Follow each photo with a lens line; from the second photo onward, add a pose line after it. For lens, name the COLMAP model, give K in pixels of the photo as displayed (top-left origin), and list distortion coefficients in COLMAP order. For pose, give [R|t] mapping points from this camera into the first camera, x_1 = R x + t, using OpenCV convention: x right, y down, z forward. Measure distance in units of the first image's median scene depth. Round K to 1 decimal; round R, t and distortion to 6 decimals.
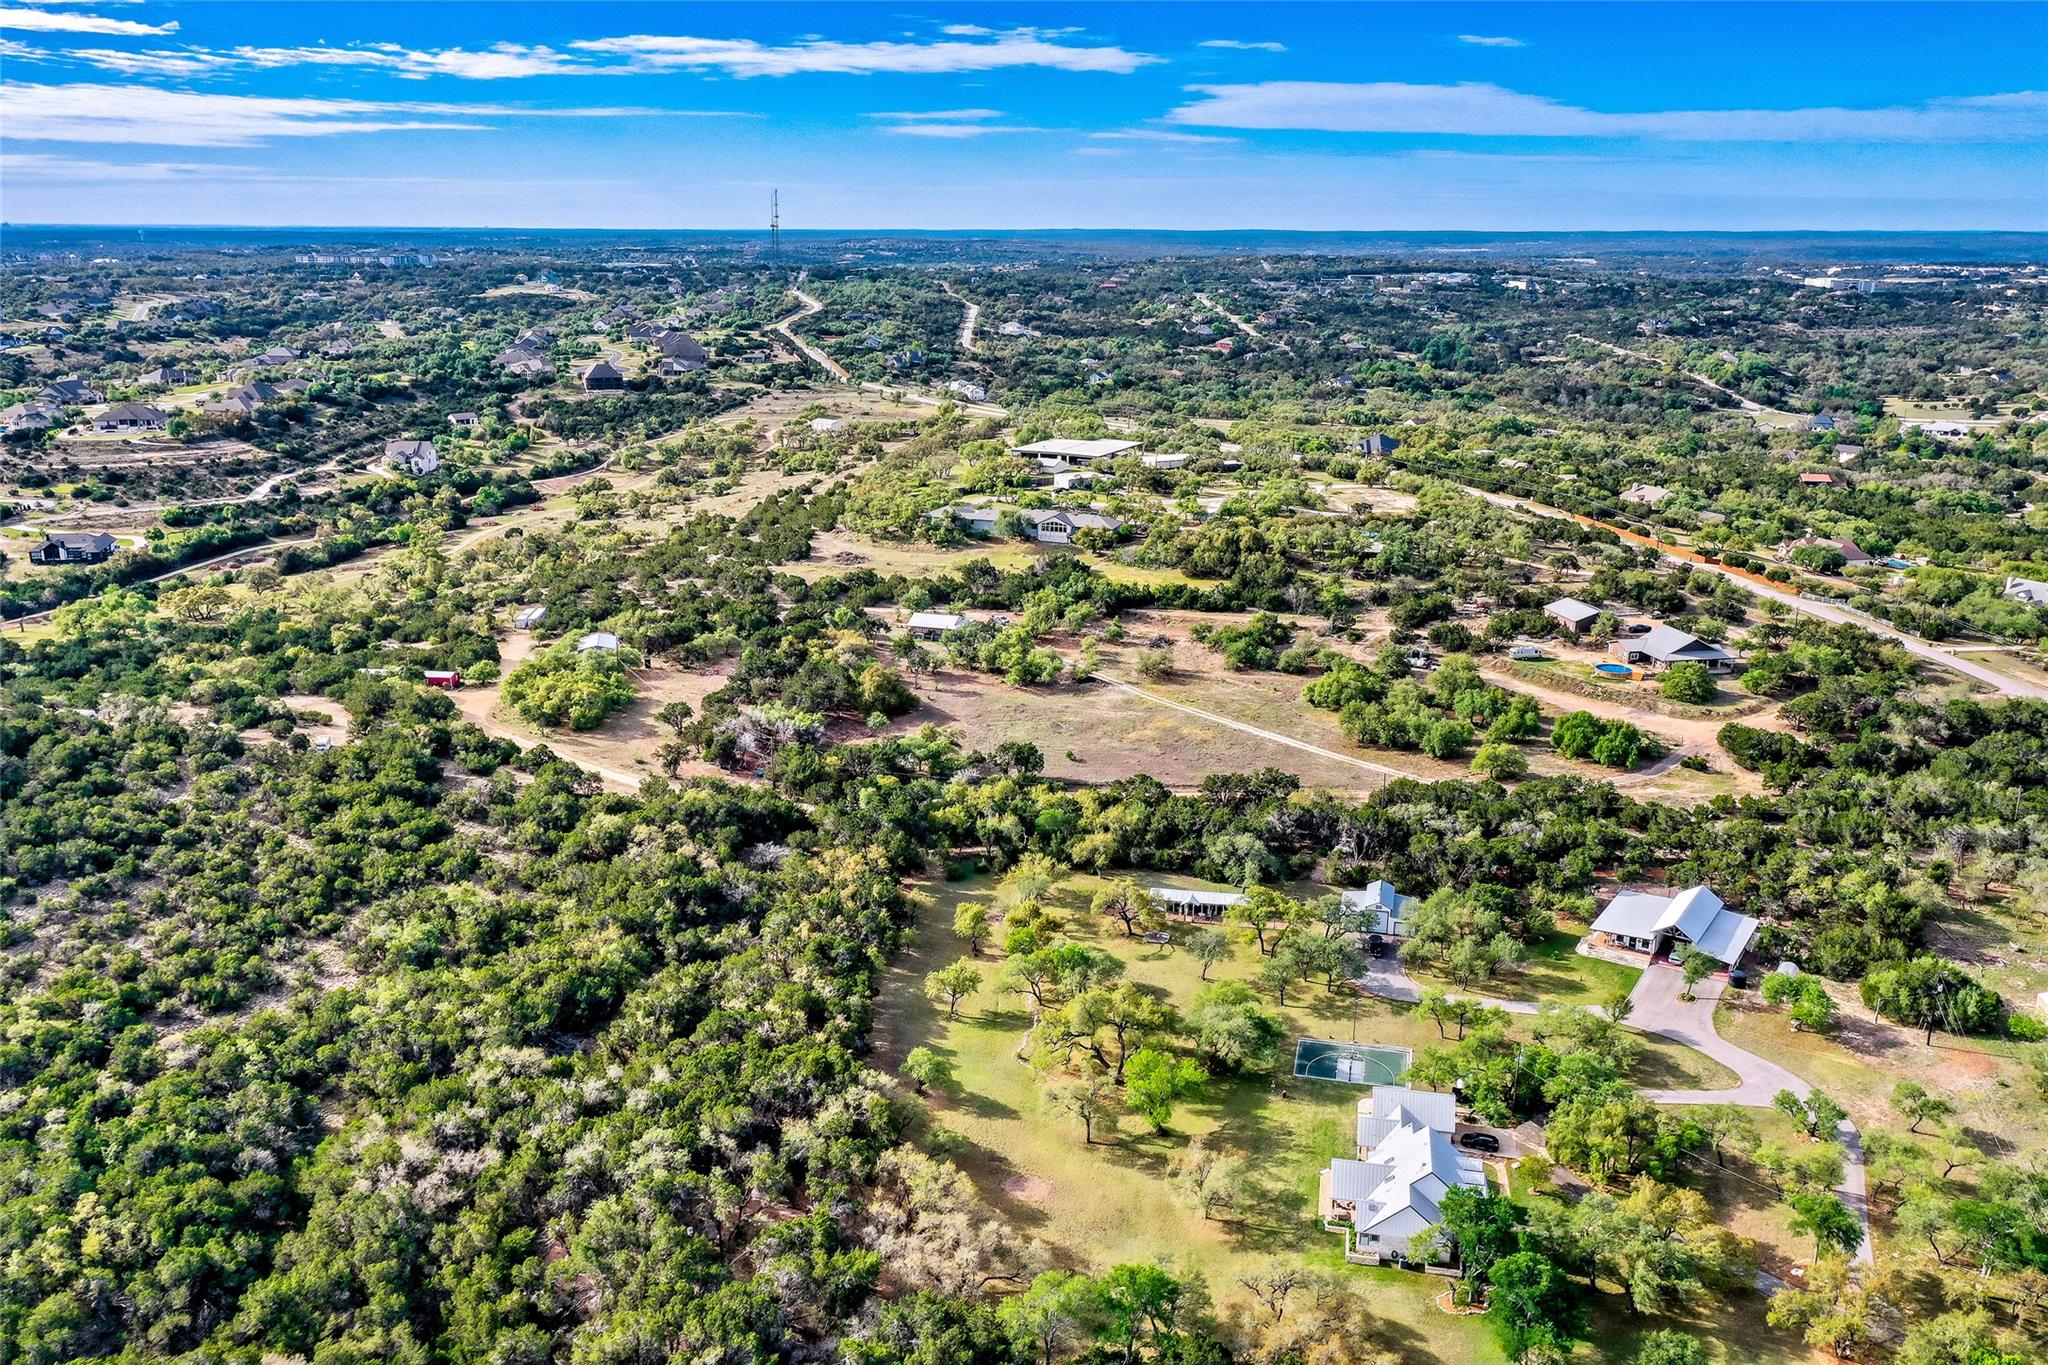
lens RADIAL K [[1626.2, 0, 1024.0], [0, 1626.2, 682.5], [0, 0, 1]] dist [0.007959, 0.007047]
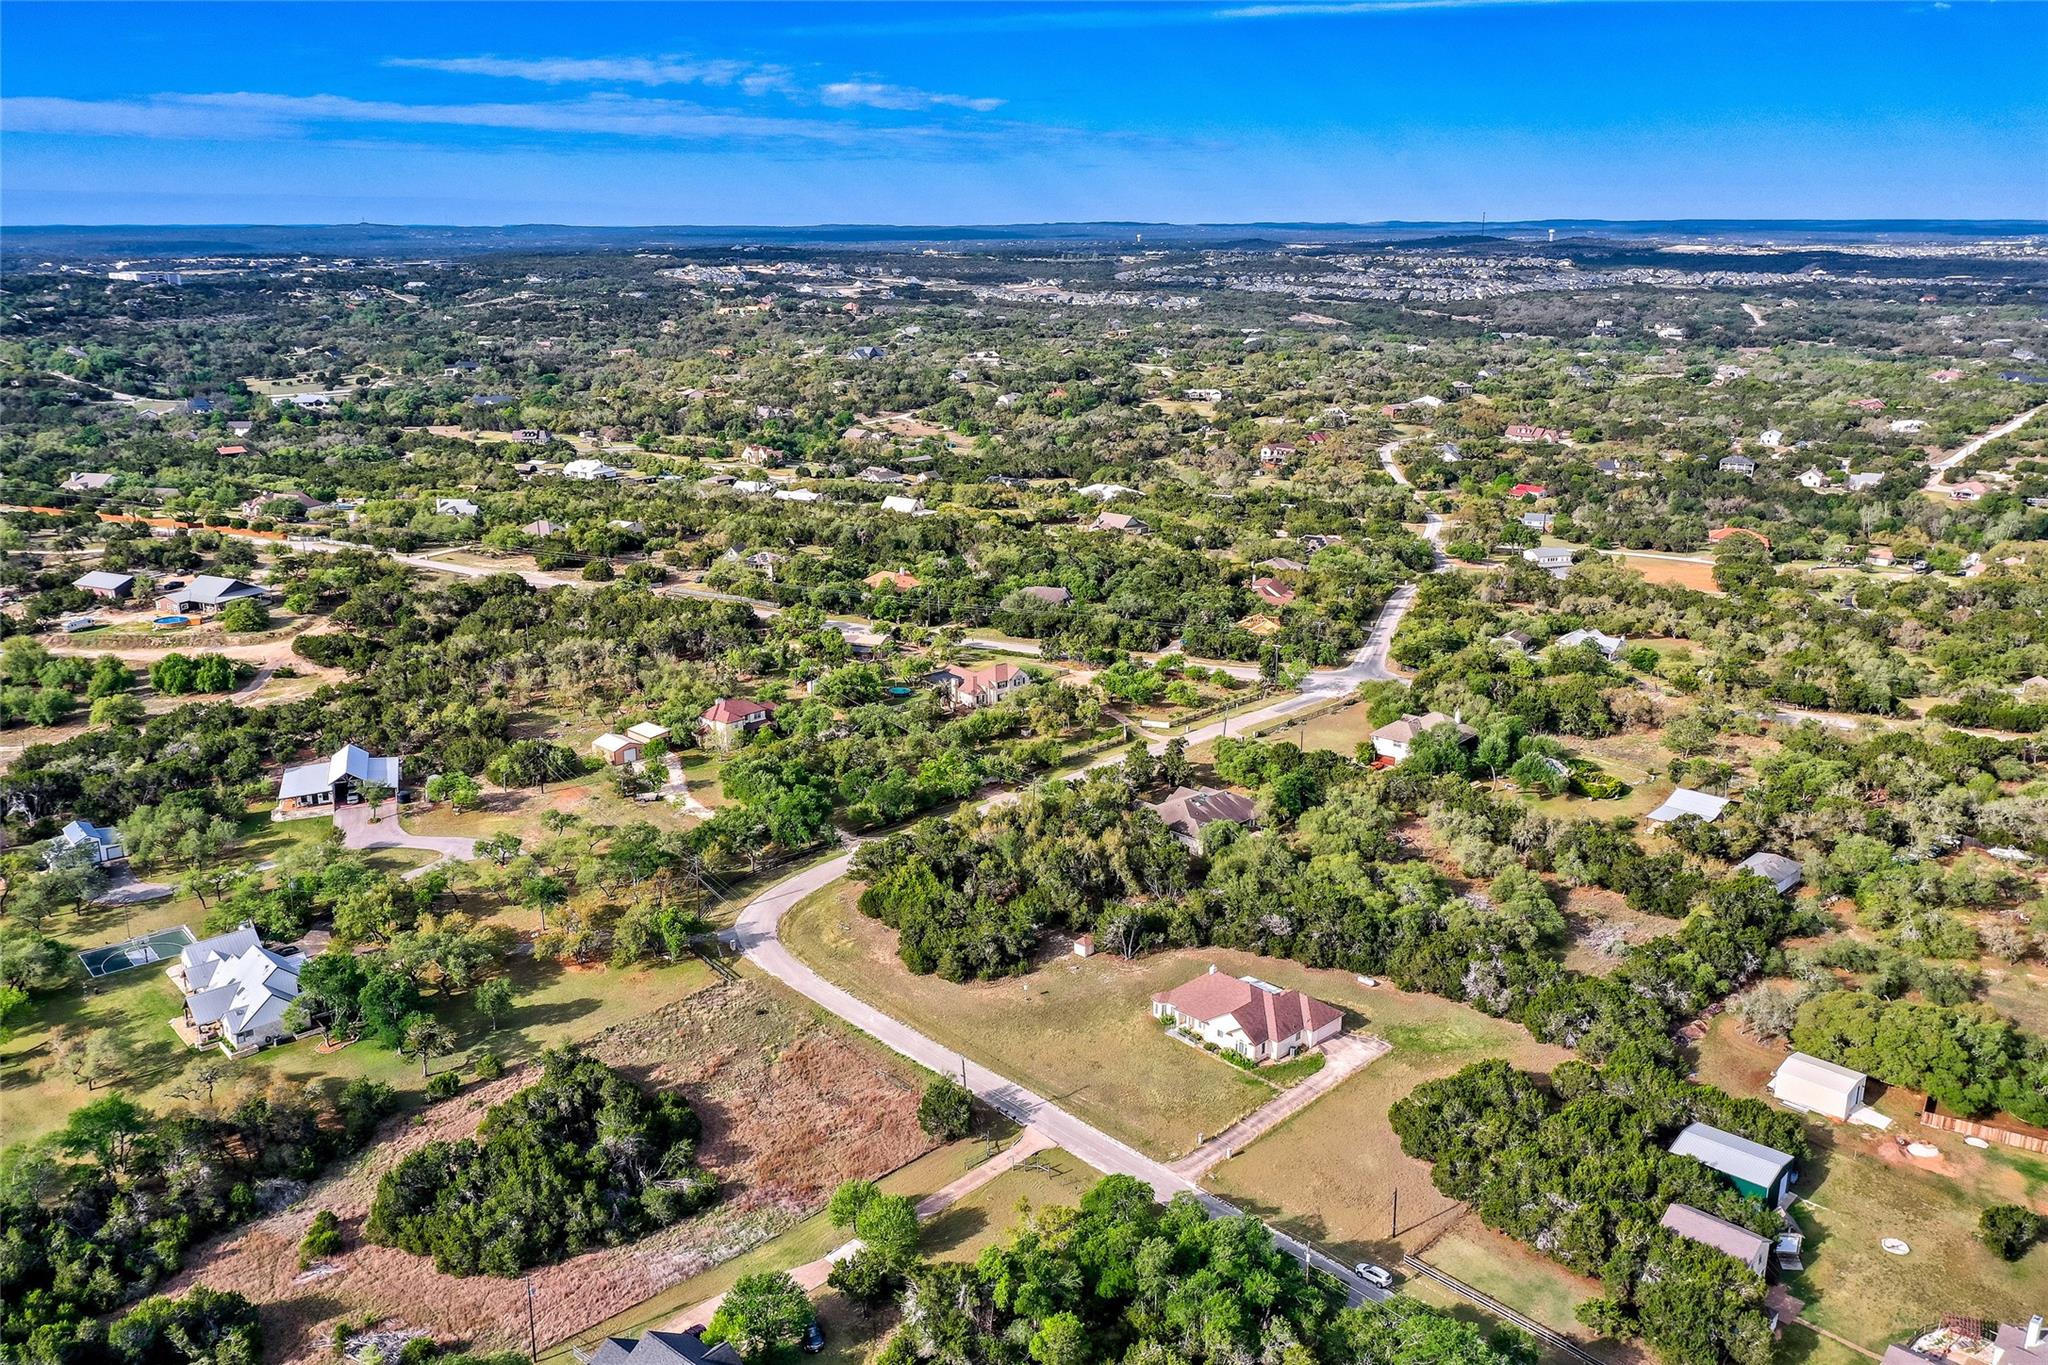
lens RADIAL K [[1626.2, 0, 1024.0], [0, 1626.2, 682.5], [0, 0, 1]] dist [0.007959, 0.007047]
pose [[0.581110, -0.230576, 0.780478, -0.177932], [0.228013, 0.966743, 0.115835, 0.036800], [-0.781230, 0.110646, 0.614359, -0.130643]]
